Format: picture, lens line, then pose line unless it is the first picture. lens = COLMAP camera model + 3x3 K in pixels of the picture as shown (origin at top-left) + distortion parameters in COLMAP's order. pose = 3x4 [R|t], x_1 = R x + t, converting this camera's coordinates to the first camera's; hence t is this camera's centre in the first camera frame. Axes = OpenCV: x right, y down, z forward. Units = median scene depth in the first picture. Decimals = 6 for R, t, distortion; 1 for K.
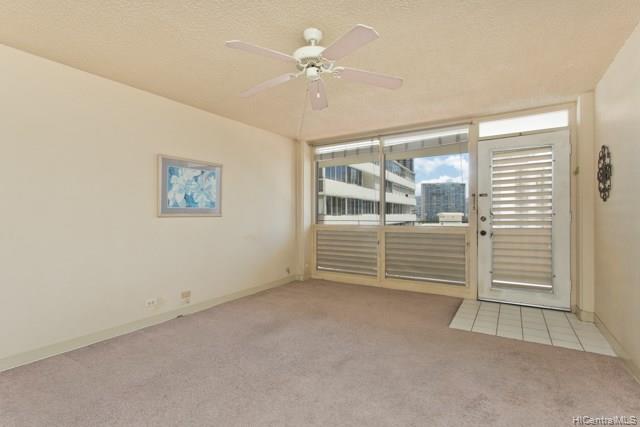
lens RADIAL K [[307.1, 0, 319.0], [0, 307.1, 212.5], [0, 0, 1]] dist [-0.001231, 0.000329]
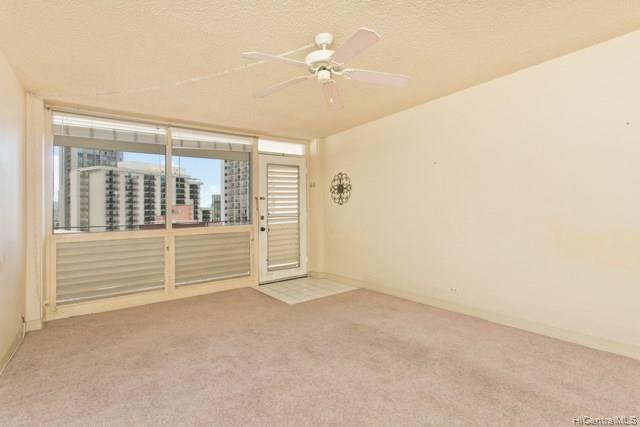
lens RADIAL K [[307.1, 0, 319.3], [0, 307.1, 212.8], [0, 0, 1]] dist [-0.001231, 0.000329]
pose [[0.364223, -0.004449, 0.931301, -0.525512], [0.017039, 0.999853, -0.001888, 0.007778], [-0.931156, 0.016556, 0.364245, 0.339083]]
